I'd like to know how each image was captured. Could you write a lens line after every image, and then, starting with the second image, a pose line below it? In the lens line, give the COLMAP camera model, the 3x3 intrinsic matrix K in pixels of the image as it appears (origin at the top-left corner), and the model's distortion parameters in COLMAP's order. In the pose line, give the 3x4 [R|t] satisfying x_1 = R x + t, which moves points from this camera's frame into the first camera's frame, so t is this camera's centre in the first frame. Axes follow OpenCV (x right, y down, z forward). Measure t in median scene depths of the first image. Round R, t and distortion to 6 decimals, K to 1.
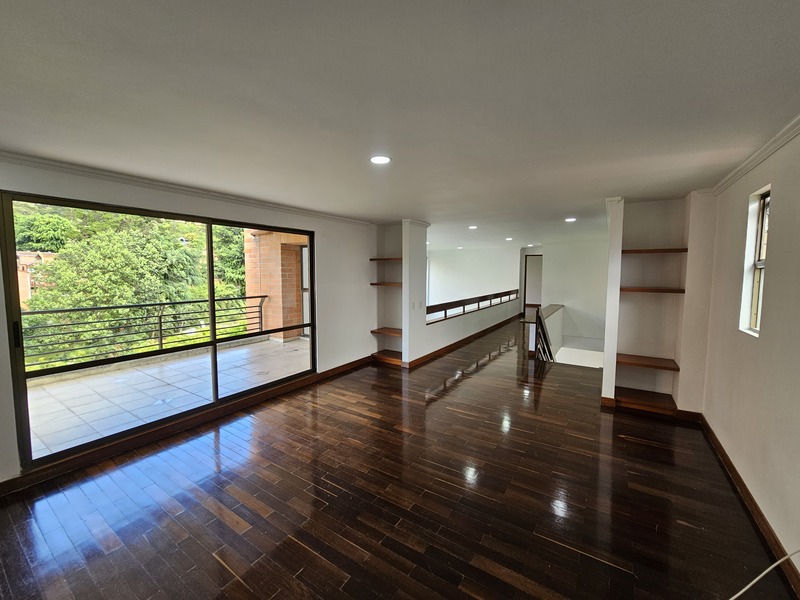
lens RADIAL K [[322.5, 0, 394.3], [0, 322.5, 298.5], [0, 0, 1]] dist [0.002641, 0.000833]
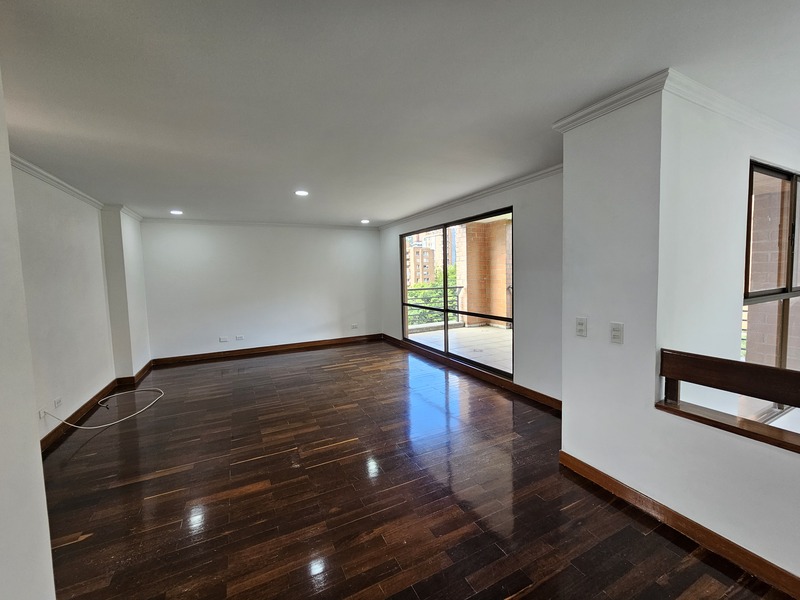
lens RADIAL K [[325.6, 0, 397.4], [0, 325.6, 294.7], [0, 0, 1]] dist [0.000018, -0.000195]
pose [[-0.497557, 0.068600, -0.864714, 0.121581], [-0.045686, 0.993412, 0.105098, -0.011804], [0.866227, 0.091797, -0.491145, 0.233564]]
